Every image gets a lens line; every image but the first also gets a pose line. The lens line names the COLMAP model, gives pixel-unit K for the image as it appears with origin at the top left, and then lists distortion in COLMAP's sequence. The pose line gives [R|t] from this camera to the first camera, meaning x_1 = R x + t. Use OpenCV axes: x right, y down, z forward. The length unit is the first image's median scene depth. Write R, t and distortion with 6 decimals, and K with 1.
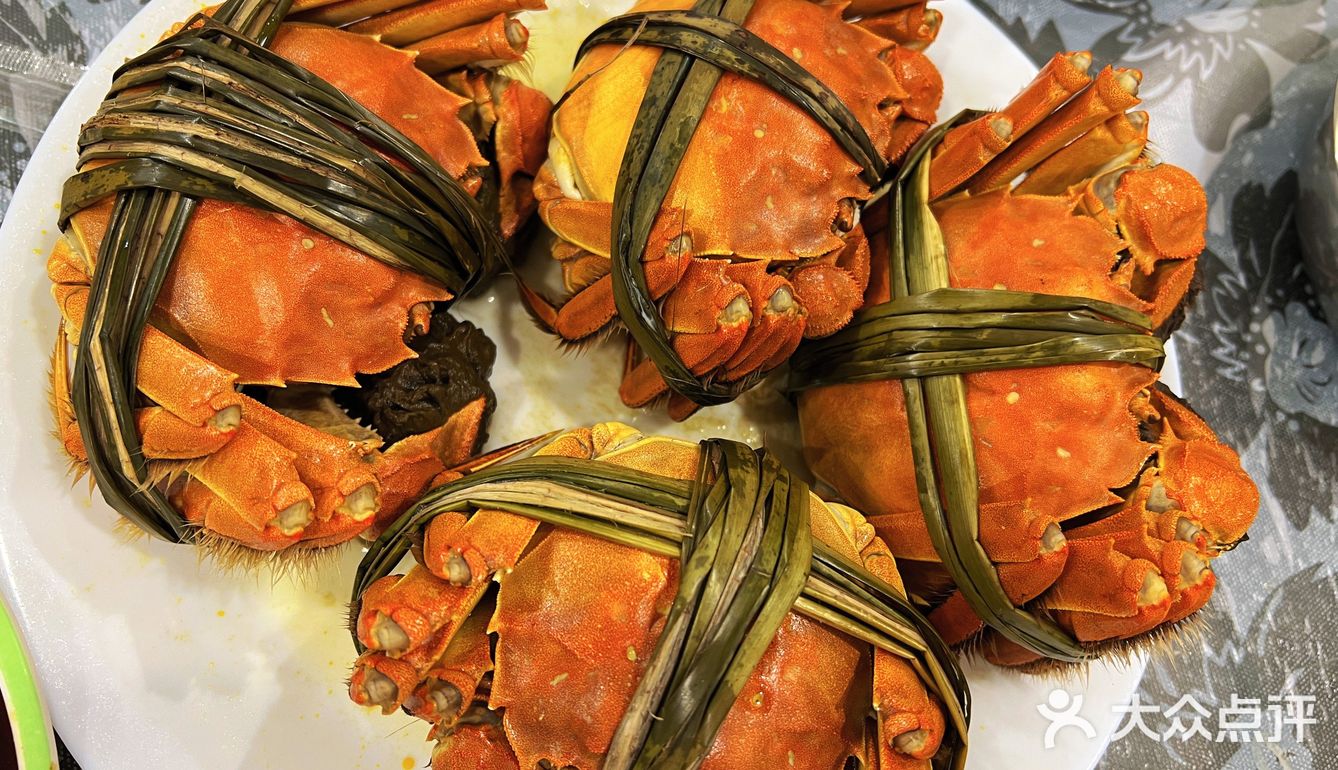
lens RADIAL K [[1027.8, 0, 669.0], [0, 1027.8, 385.0], [0, 0, 1]] dist [0.044591, -0.063267]
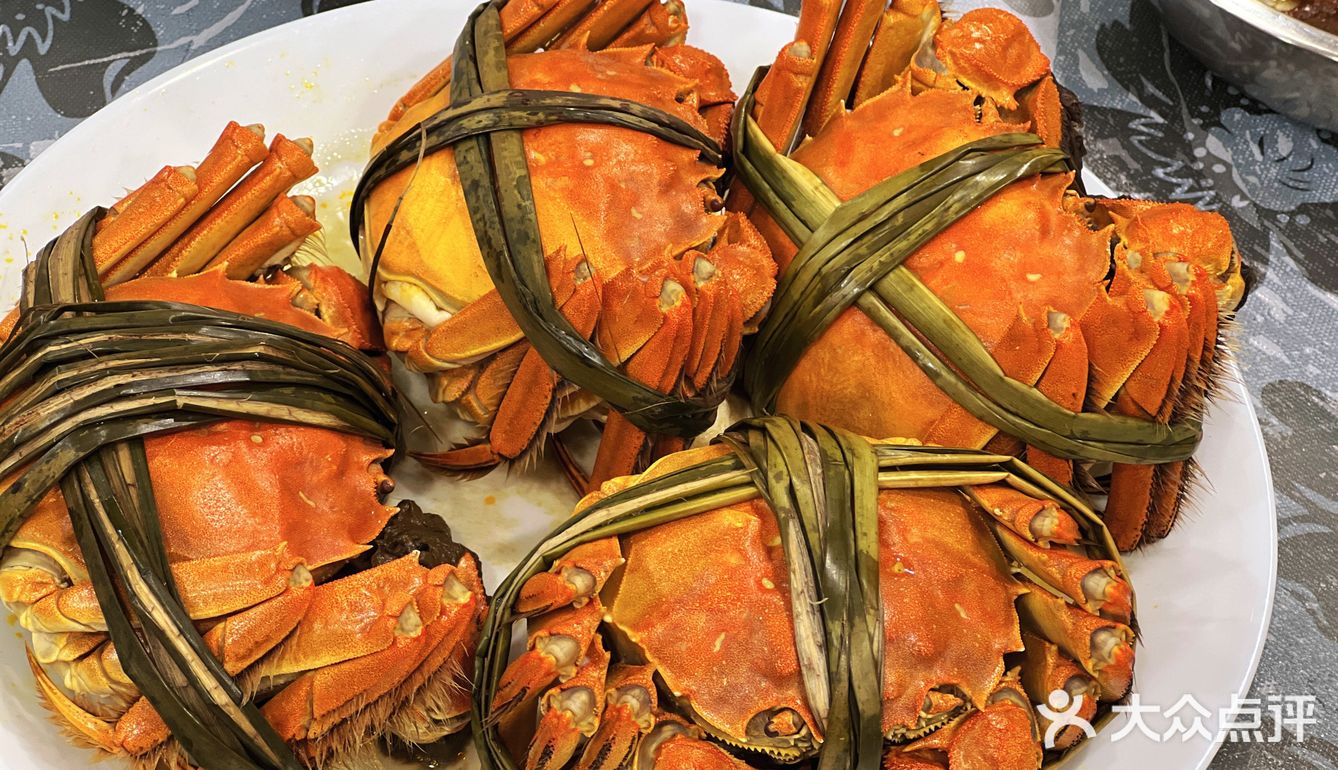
lens RADIAL K [[3033.1, 0, 669.0], [0, 3033.1, 385.0], [0, 0, 1]] dist [-0.039717, 3.856648]
pose [[0.847871, -0.463367, 0.257695, -0.640681], [0.525585, 0.798546, -0.293402, 0.749858], [-0.069828, 0.384208, 0.920602, -1.444674]]
